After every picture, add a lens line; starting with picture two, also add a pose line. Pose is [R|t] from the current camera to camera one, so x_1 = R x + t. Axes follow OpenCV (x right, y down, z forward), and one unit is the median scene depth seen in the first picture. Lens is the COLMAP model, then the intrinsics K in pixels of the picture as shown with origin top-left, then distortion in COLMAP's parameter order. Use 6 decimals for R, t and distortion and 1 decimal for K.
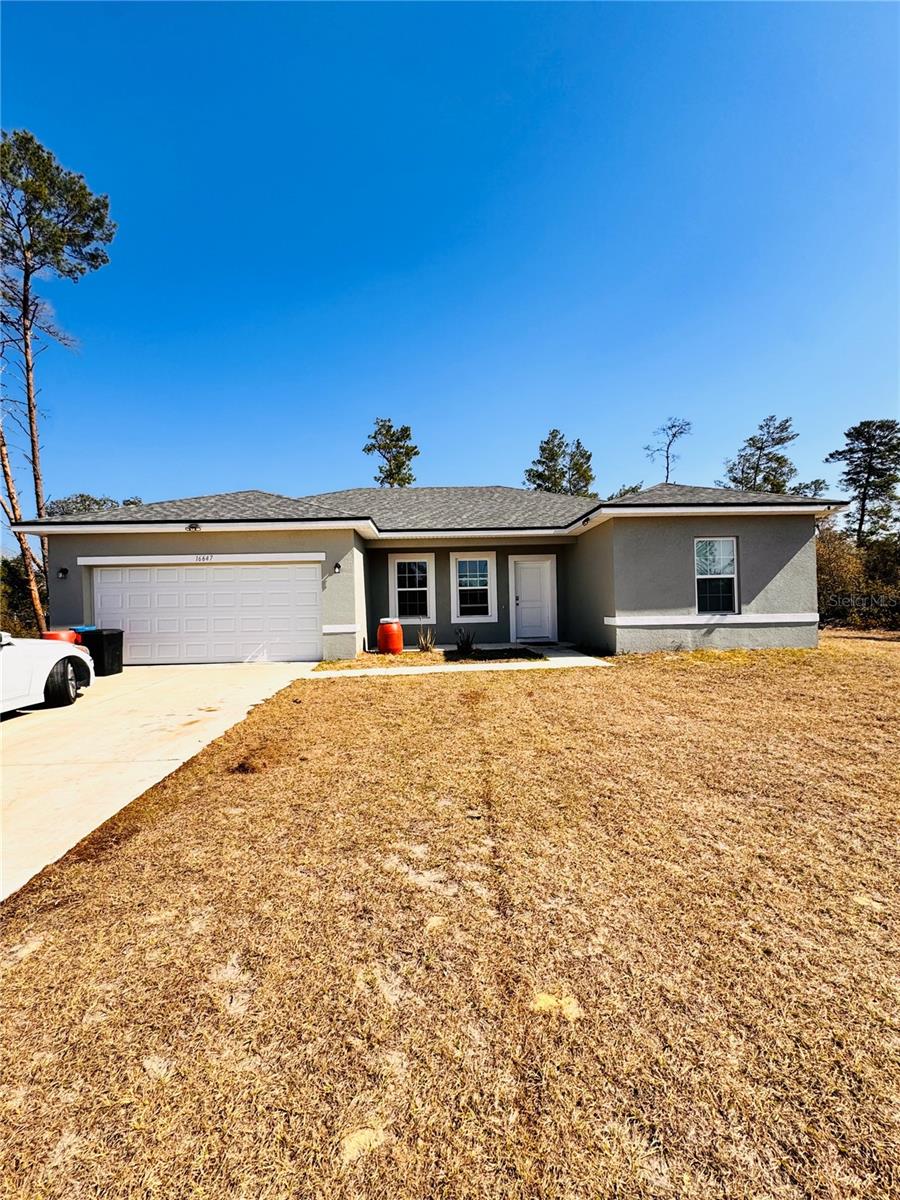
lens RADIAL K [[482.4, 0, 447.9], [0, 482.4, 603.1], [0, 0, 1]] dist [0.003871, 0.000359]
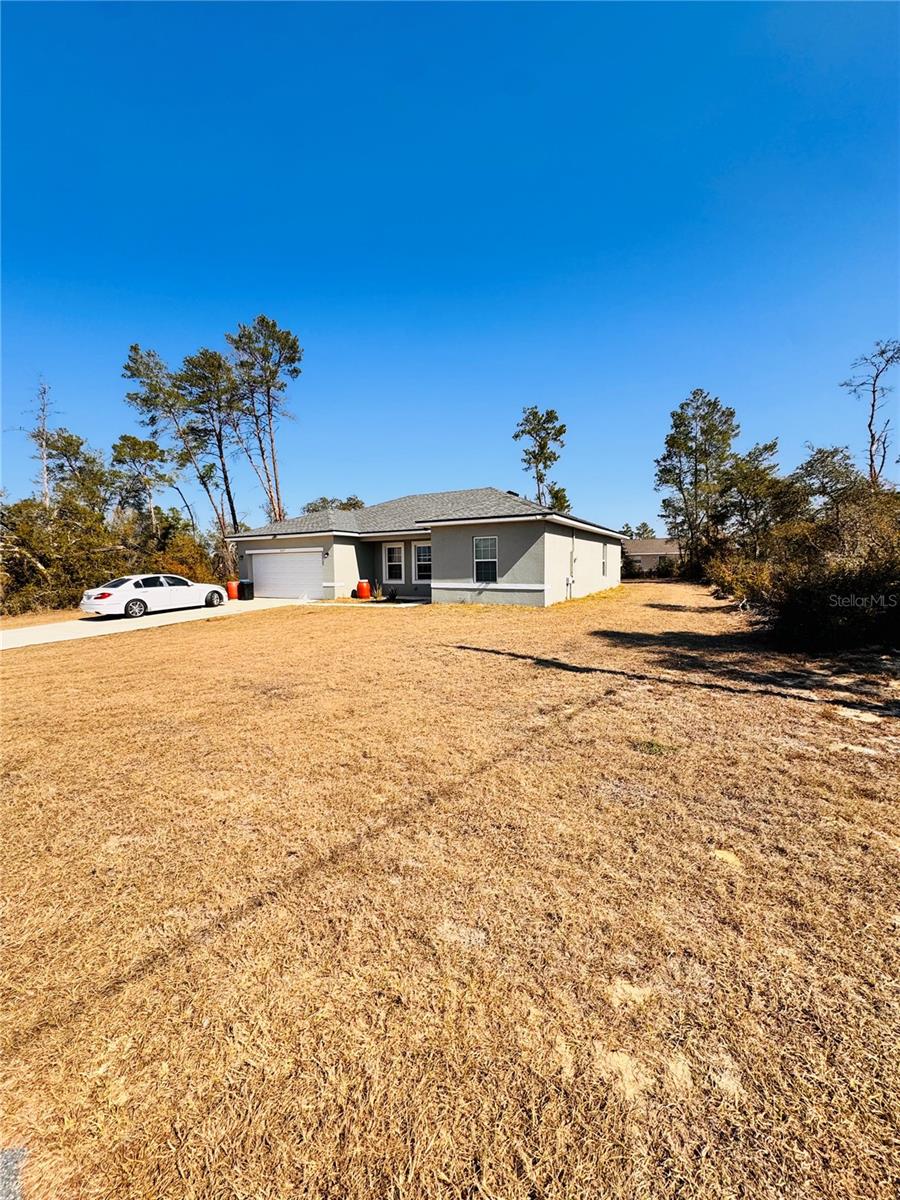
lens RADIAL K [[482.4, 0, 446.2], [0, 482.4, 603.9], [0, 0, 1]] dist [0.003871, 0.000359]
pose [[0.849595, 0.052316, -0.524834, 0.965678], [-0.006267, 0.996000, 0.089136, -0.038247], [0.527398, -0.072440, 0.846525, -0.360362]]
